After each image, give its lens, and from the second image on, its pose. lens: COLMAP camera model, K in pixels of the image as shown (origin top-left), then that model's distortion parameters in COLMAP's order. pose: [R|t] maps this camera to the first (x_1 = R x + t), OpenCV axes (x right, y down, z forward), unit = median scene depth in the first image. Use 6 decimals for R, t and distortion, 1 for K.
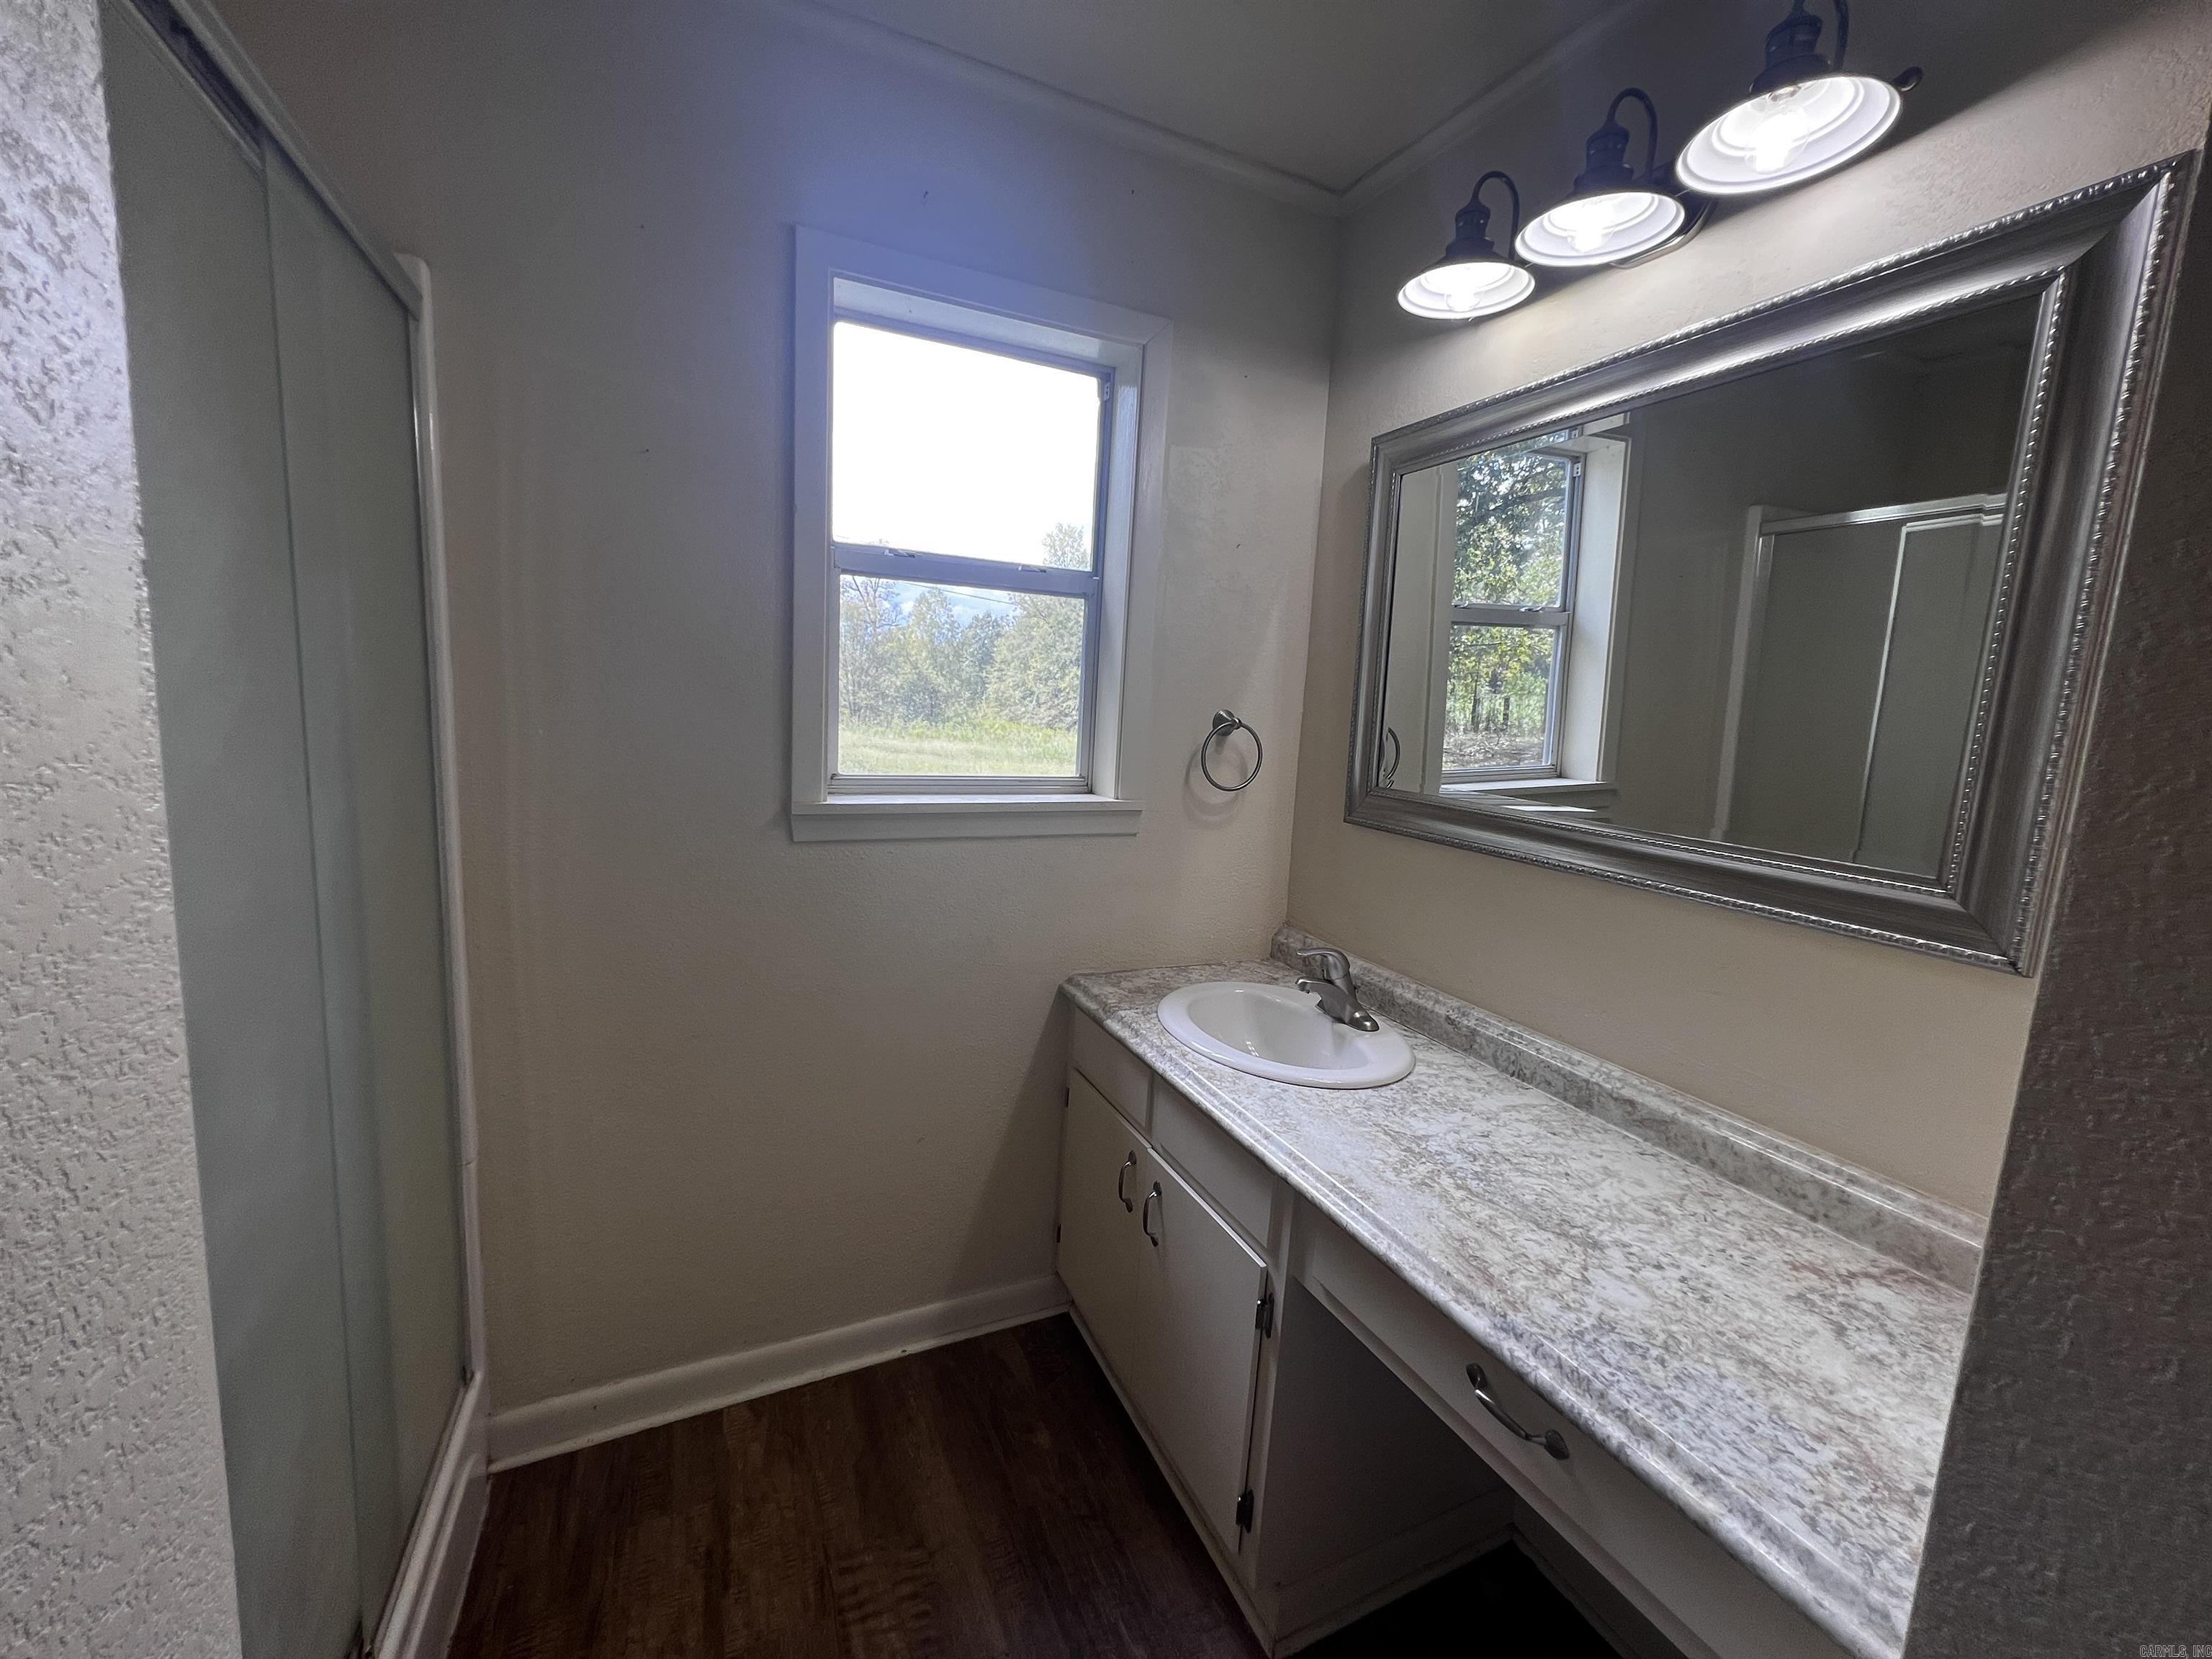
lens RADIAL K [[882.7, 0, 1104.9], [0, 882.7, 829.3], [0, 0, 1]] dist [-0.004538, 0.000474]
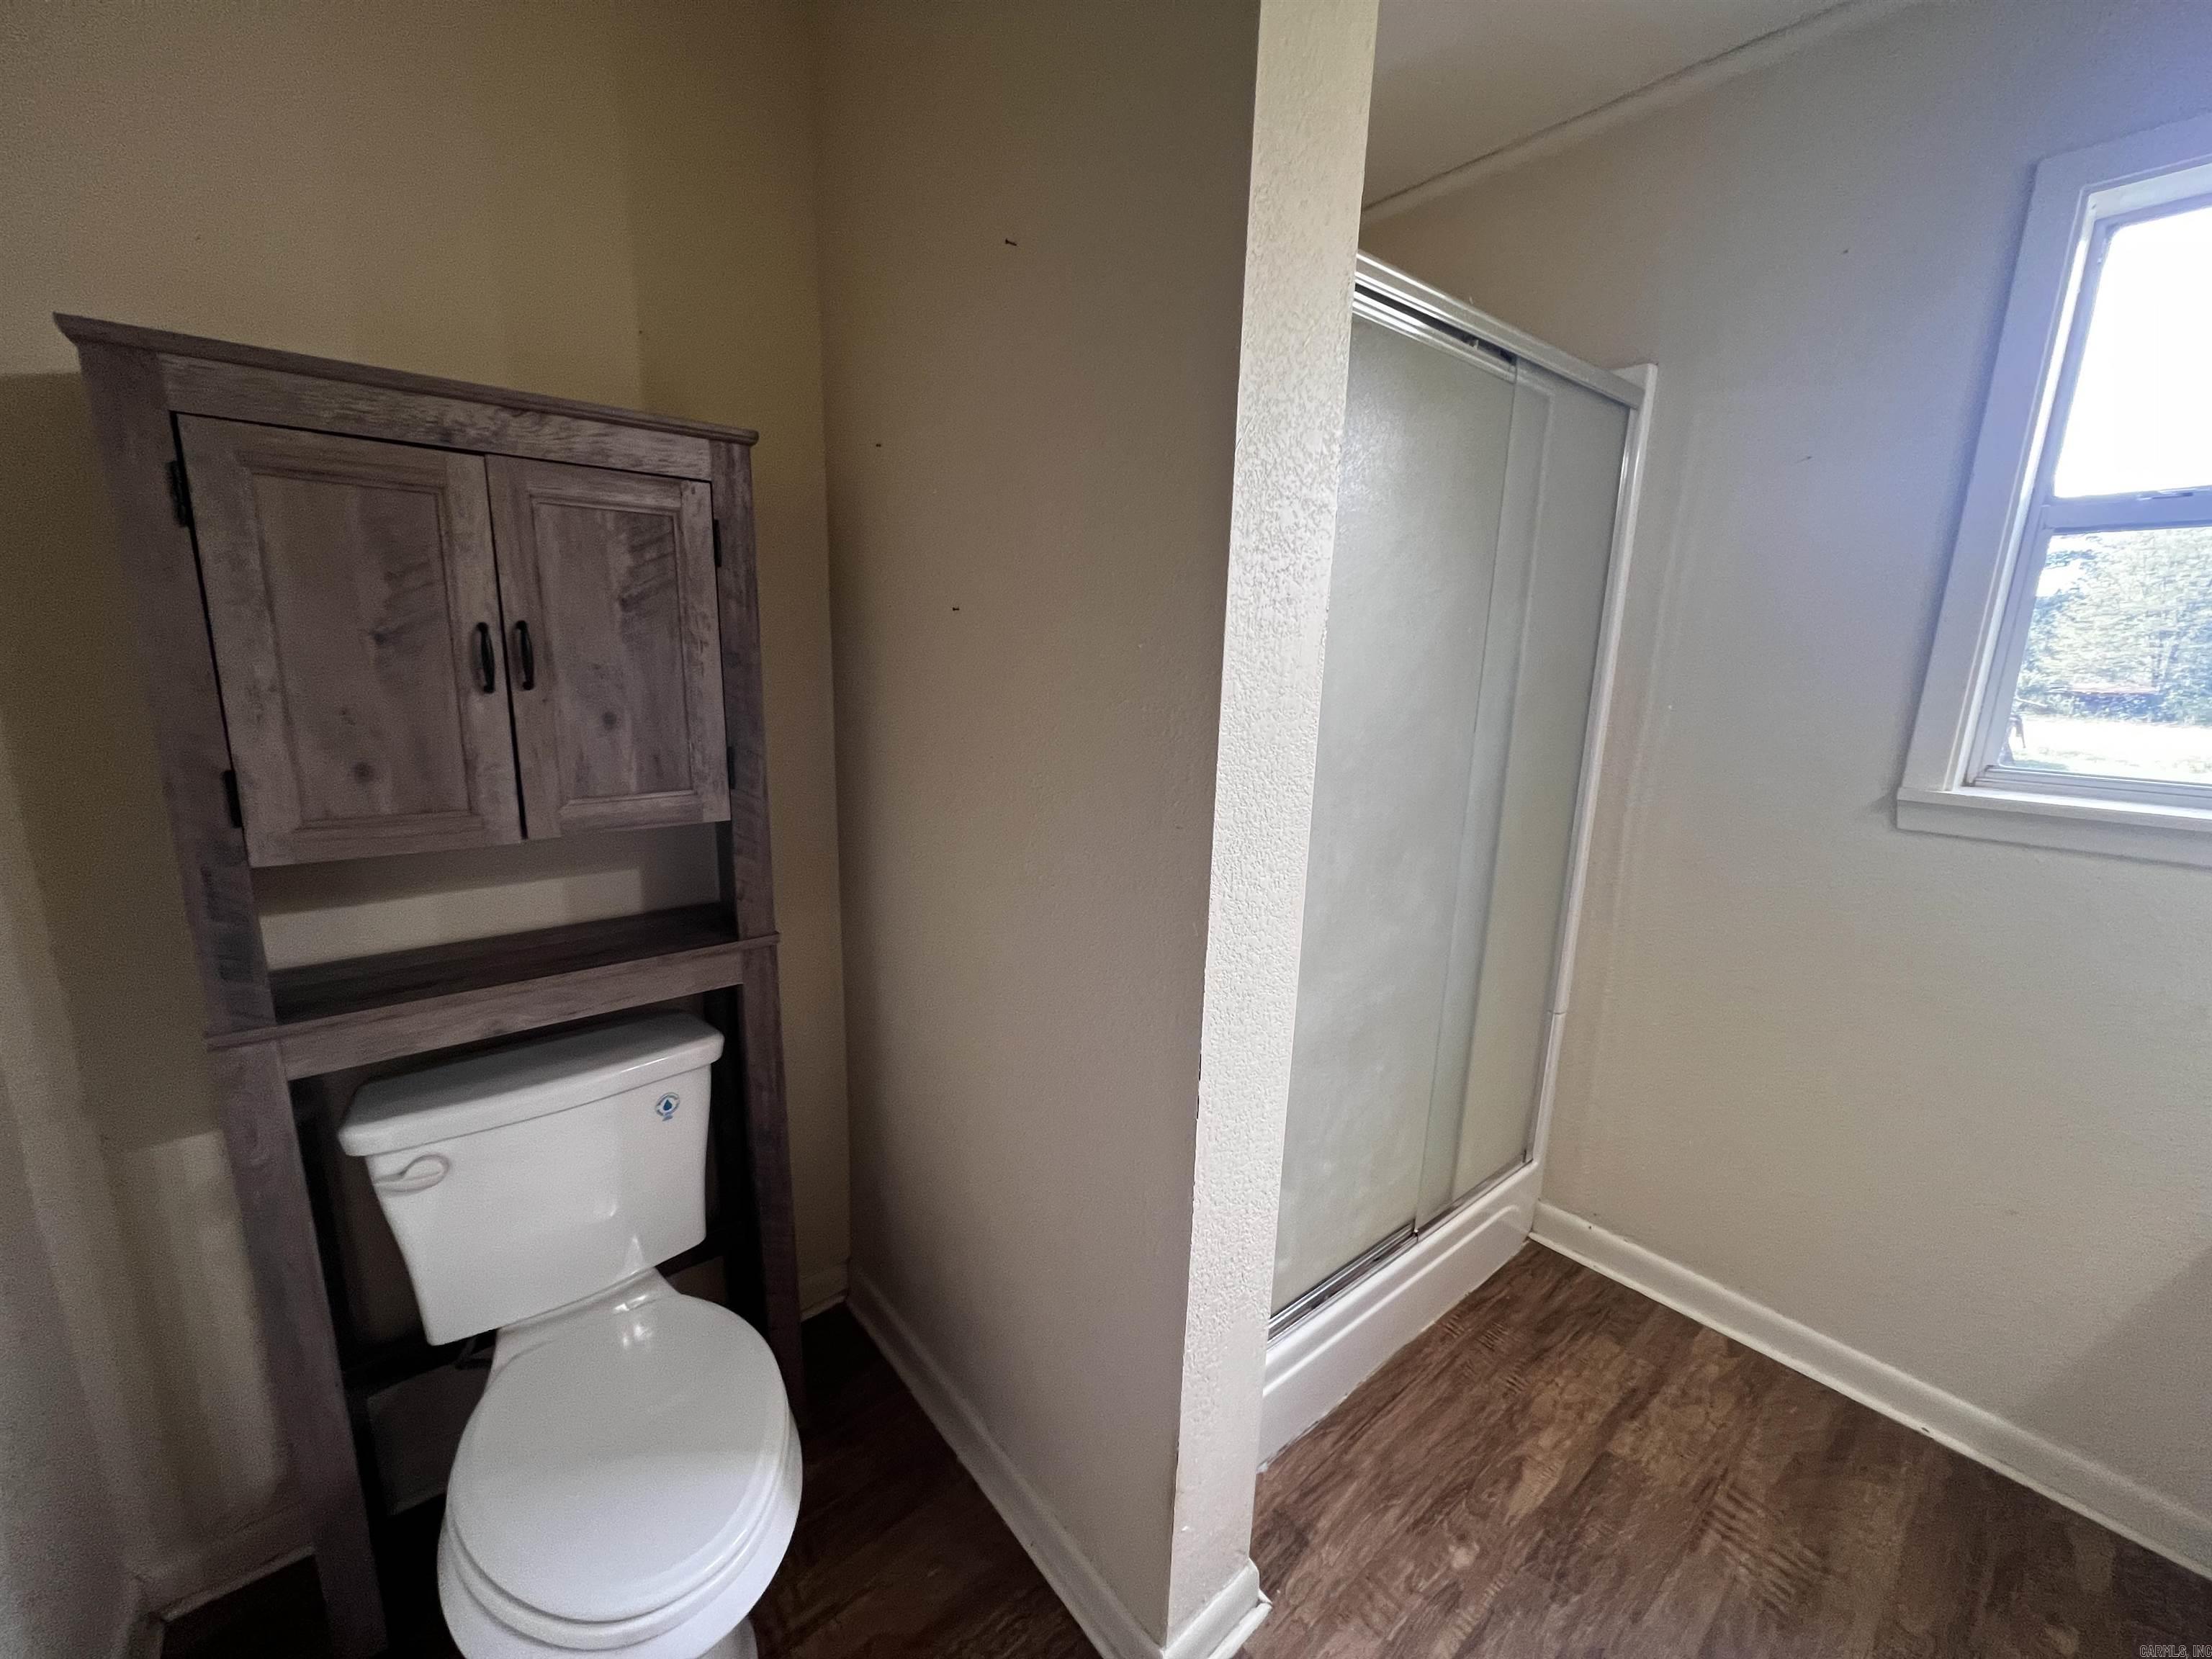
lens RADIAL K [[882.7, 0, 1099.9], [0, 882.7, 832.2], [0, 0, 1]] dist [-0.004538, 0.000474]
pose [[0.246925, 0.154791, -0.956592, 0.365945], [-0.147626, 0.981646, 0.120739, 0.031610], [0.957724, 0.111404, 0.265244, -0.095114]]
